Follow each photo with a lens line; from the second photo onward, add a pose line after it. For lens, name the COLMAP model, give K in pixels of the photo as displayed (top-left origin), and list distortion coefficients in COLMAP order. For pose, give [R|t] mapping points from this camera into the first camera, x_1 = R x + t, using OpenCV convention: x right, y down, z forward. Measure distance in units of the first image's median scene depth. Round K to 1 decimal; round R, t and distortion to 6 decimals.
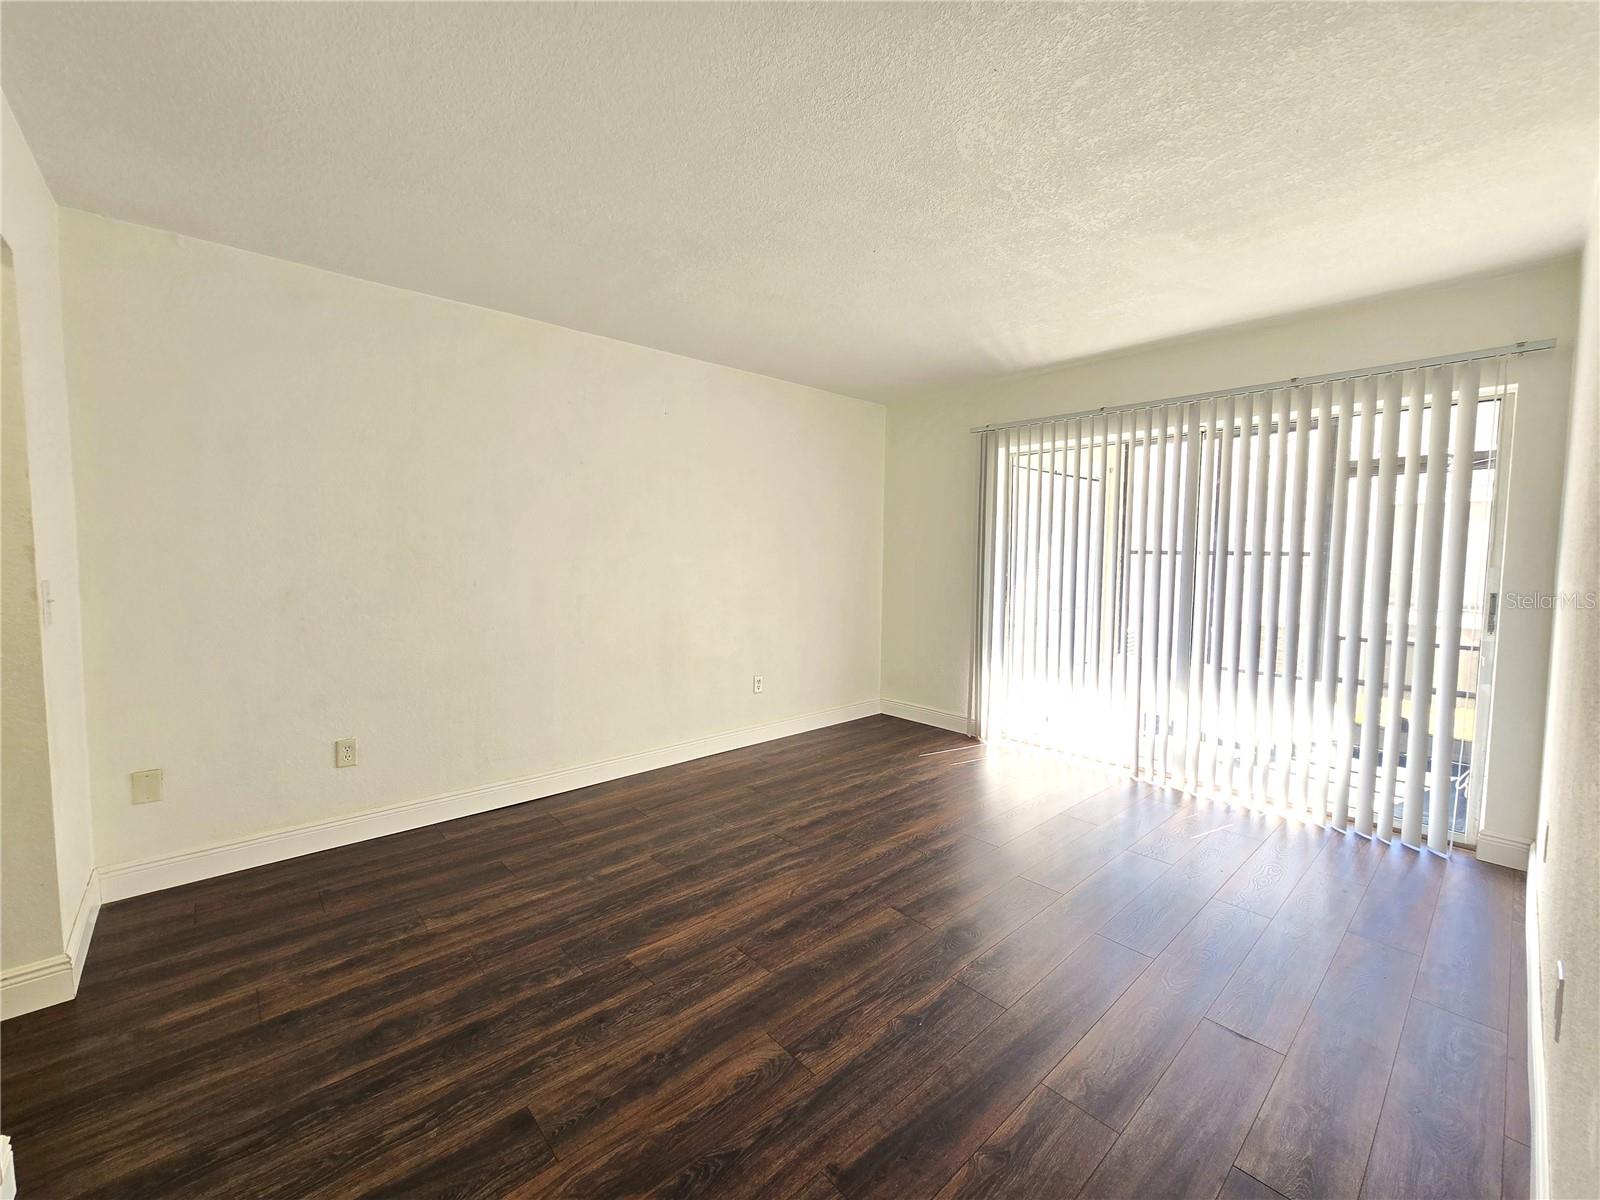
lens RADIAL K [[658.2, 0, 802.8], [0, 658.2, 594.7], [0, 0, 1]] dist [-0.001815, -0.000405]
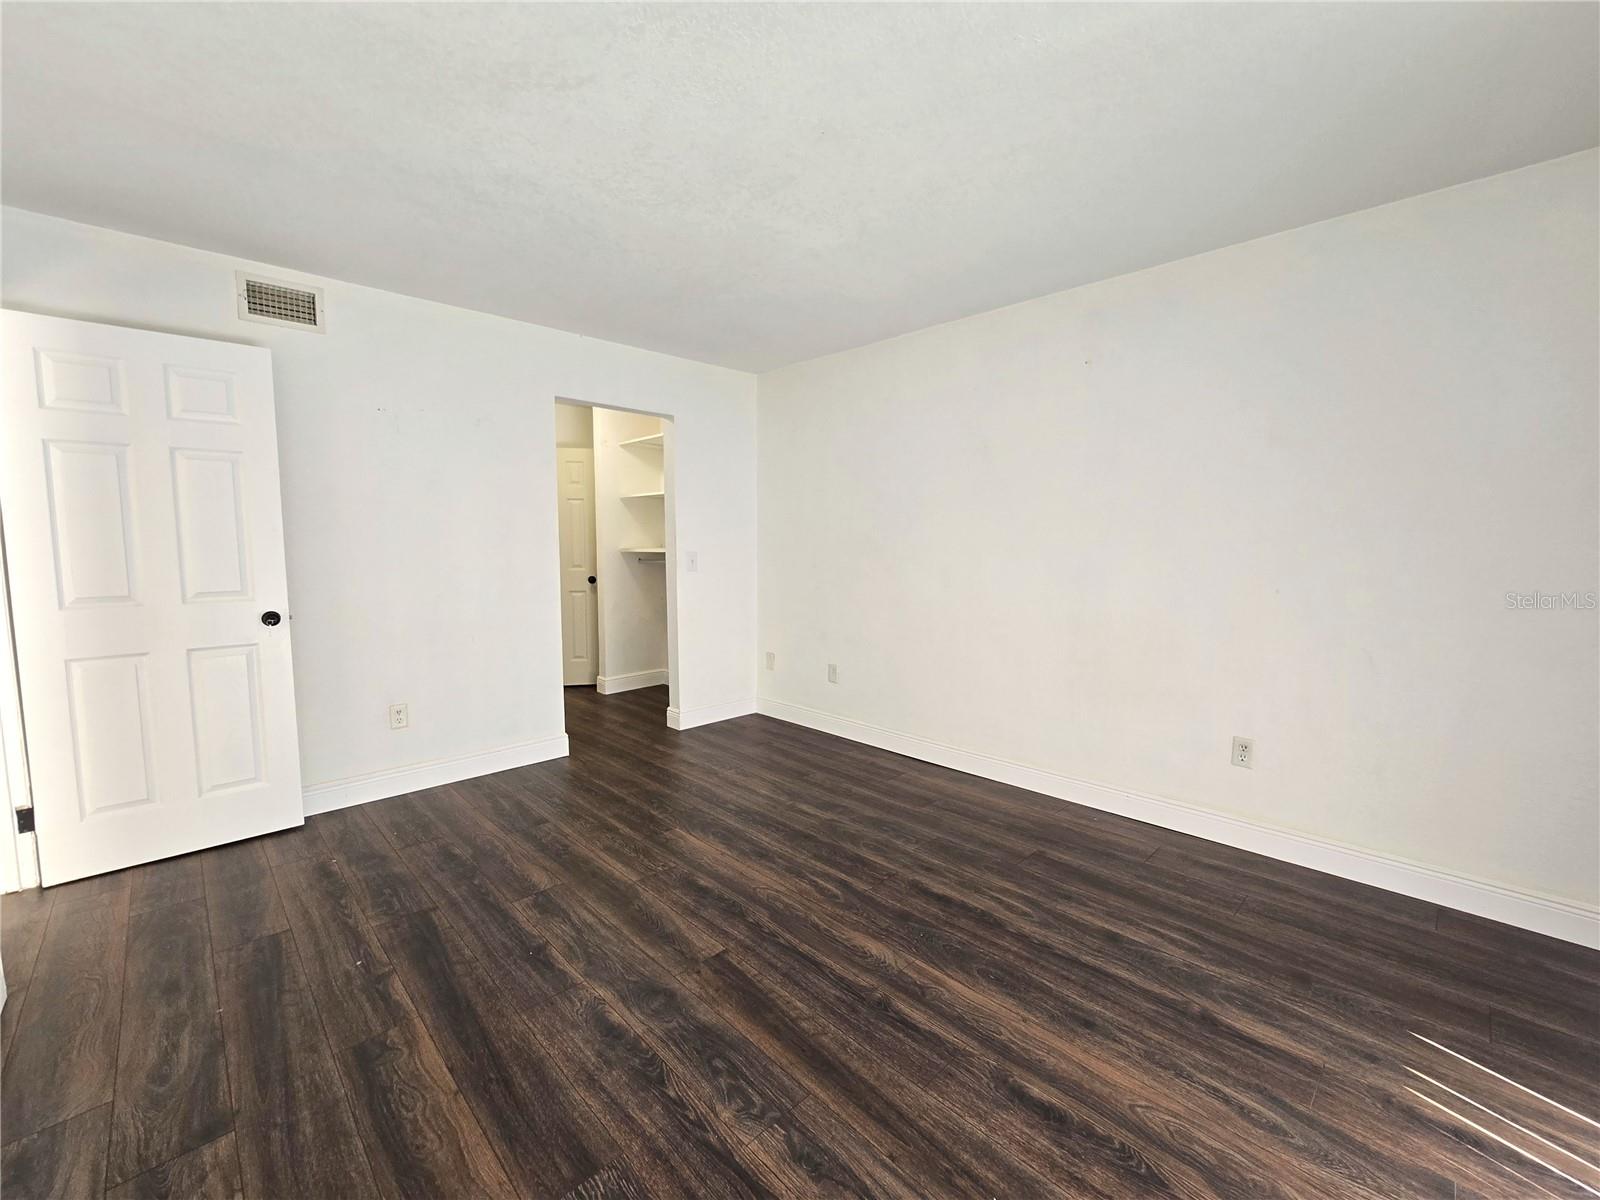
lens RADIAL K [[658.2, 0, 802.8], [0, 658.2, 594.7], [0, 0, 1]] dist [-0.001815, -0.000405]
pose [[0.033754, 0.071976, -0.996835, 0.789875], [-0.065726, 0.995404, 0.069647, -0.037572], [0.997267, 0.063167, 0.038330, 0.862621]]
